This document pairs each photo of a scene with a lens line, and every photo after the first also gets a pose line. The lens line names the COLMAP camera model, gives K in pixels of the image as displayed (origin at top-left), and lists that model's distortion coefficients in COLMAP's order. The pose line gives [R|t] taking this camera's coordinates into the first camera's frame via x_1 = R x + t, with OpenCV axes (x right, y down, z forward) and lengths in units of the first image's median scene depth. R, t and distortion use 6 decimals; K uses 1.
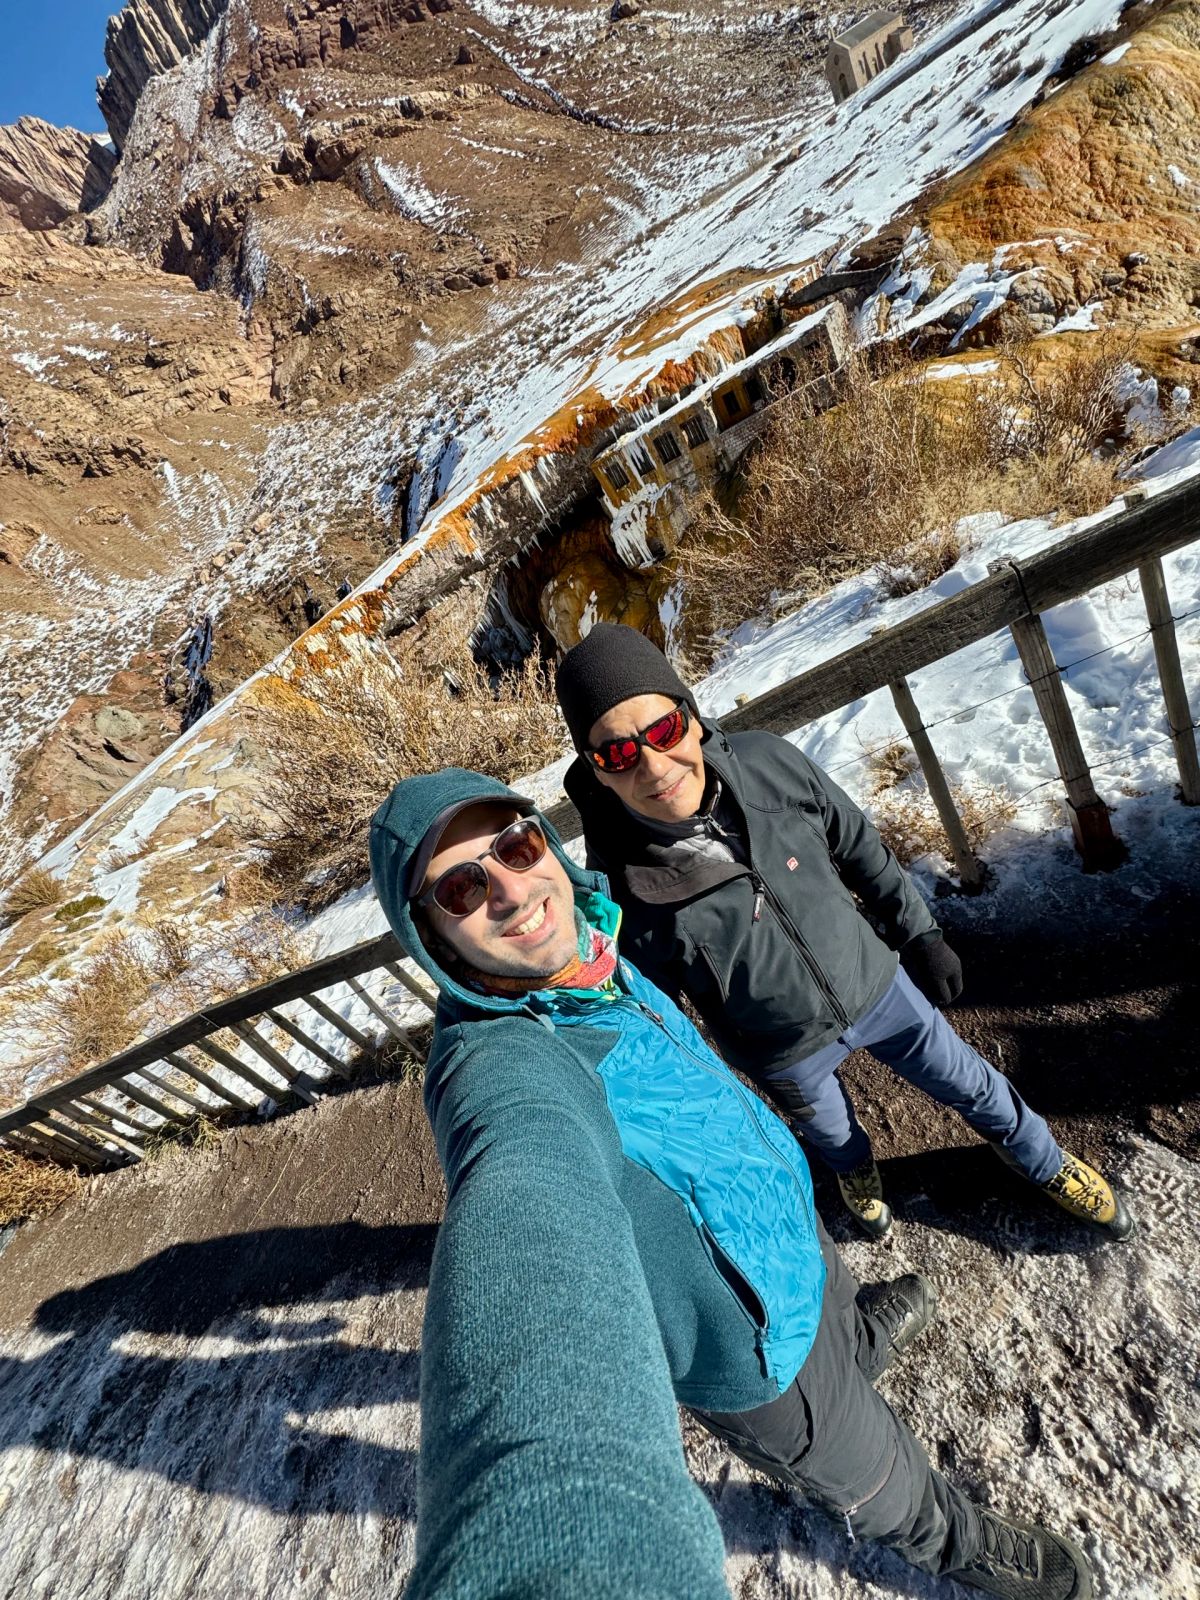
lens RADIAL K [[632.3, 0, 603.3], [0, 632.3, 800.6], [0, 0, 1]] dist [-0.004152, 0.000450]
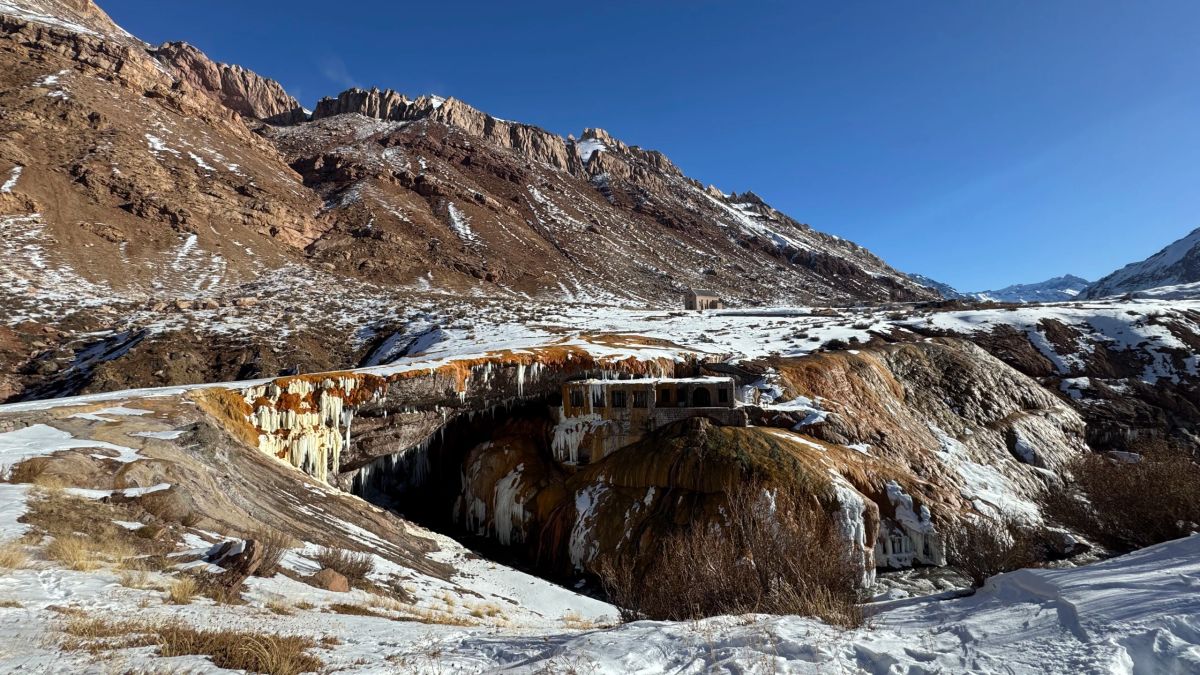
lens RADIAL K [[475.4, 0, 600.0], [0, 475.4, 337.5], [0, 0, 1]] dist [-0.003573, 0.000484]
pose [[0.853999, 0.494266, 0.162438, -0.080483], [-0.280754, 0.700661, -0.655936, 0.034439], [-0.438021, 0.514563, 0.737131, 0.055058]]
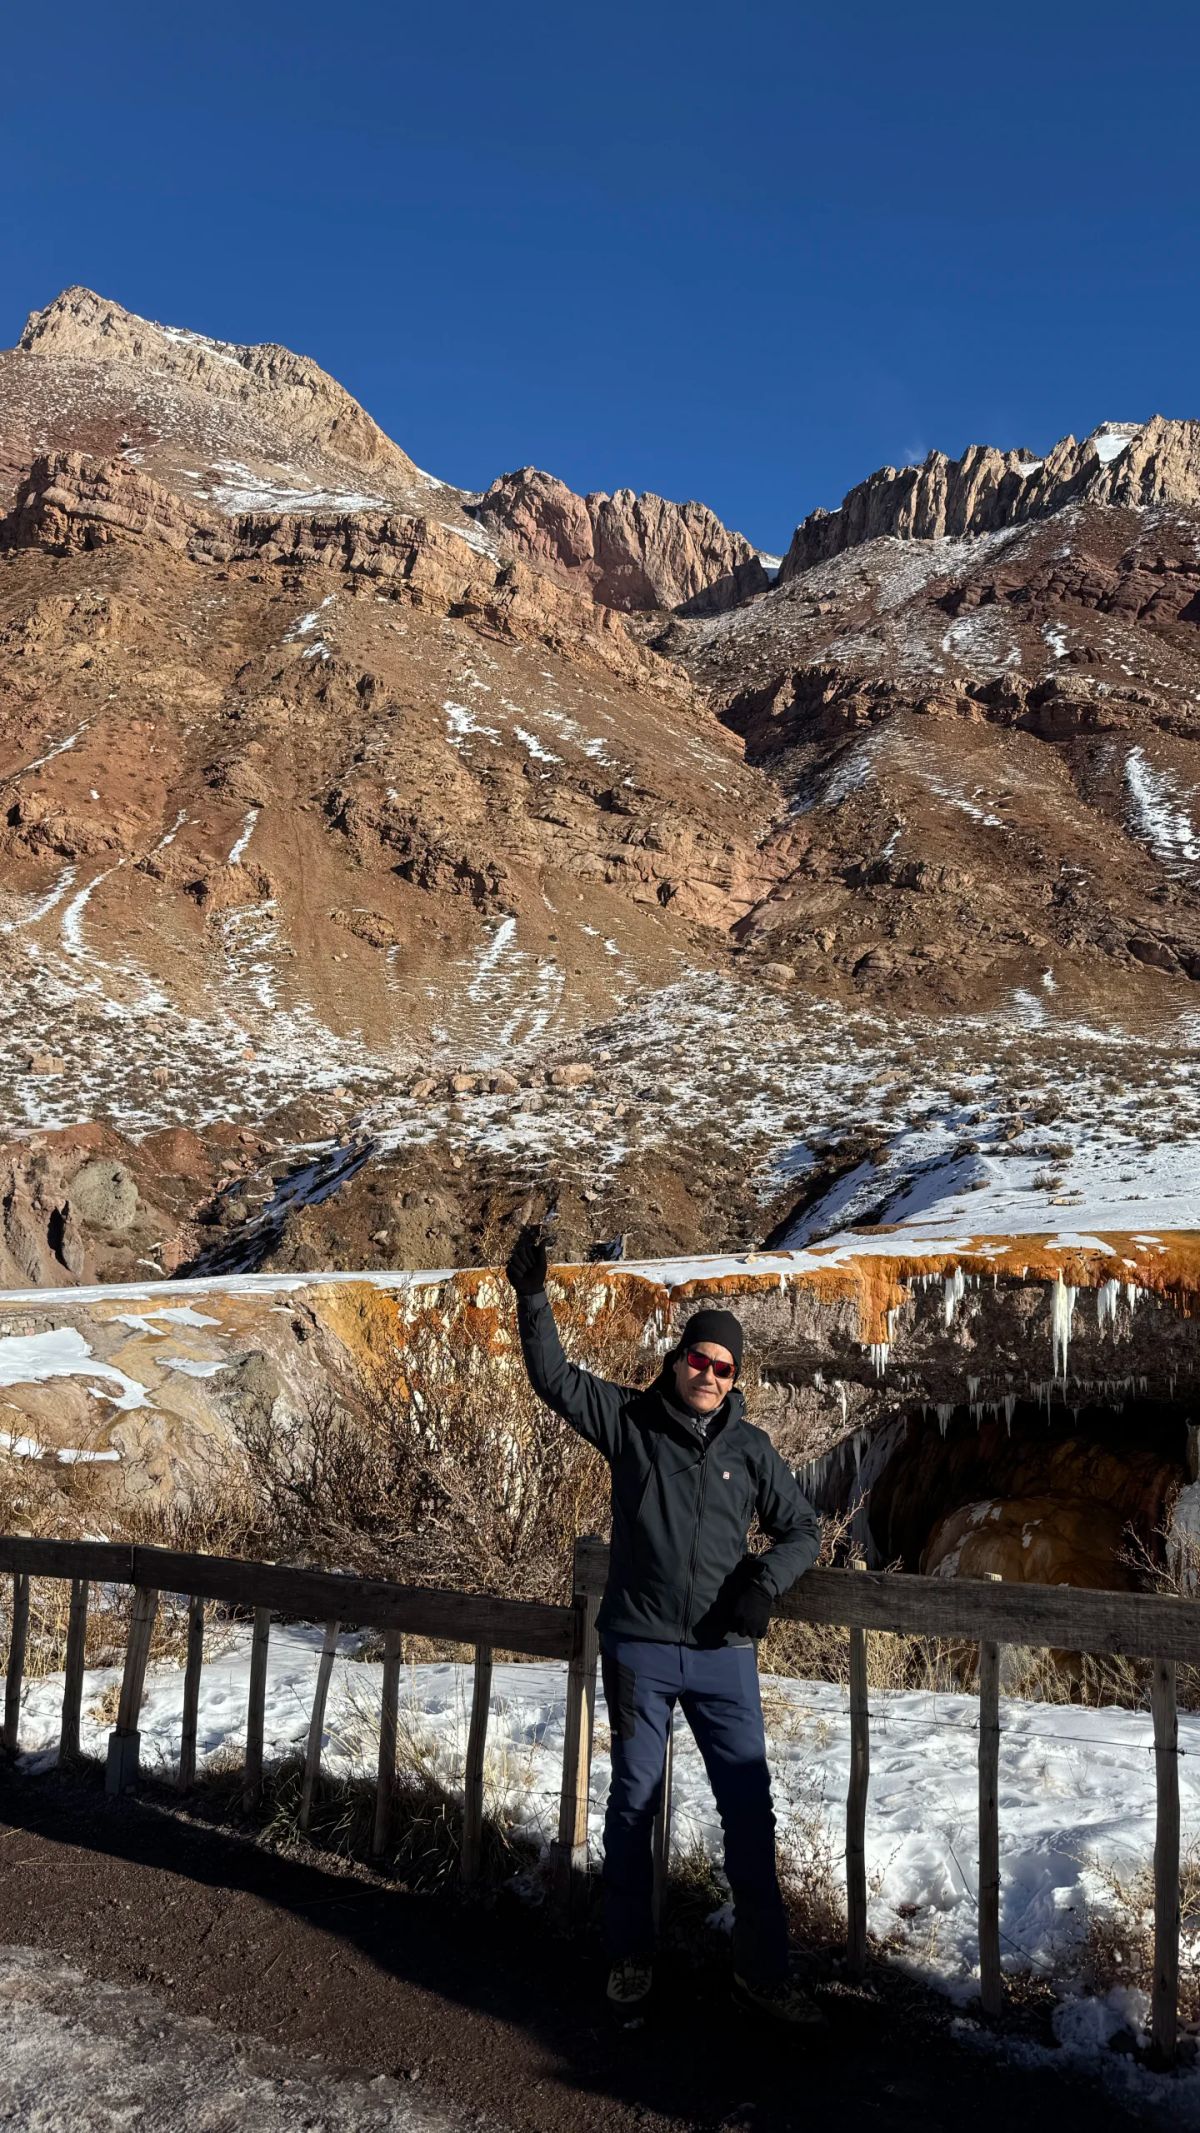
lens RADIAL K [[1470.5, 0, 593.7], [0, 1470.5, 1074.0], [0, 0, 1]] dist [0.196942, -0.424833]
pose [[0.754687, 0.495276, -0.430289, 0.004589], [-0.648165, 0.664428, -0.372045, 0.006485], [0.101631, 0.559676, 0.822456, -0.013883]]
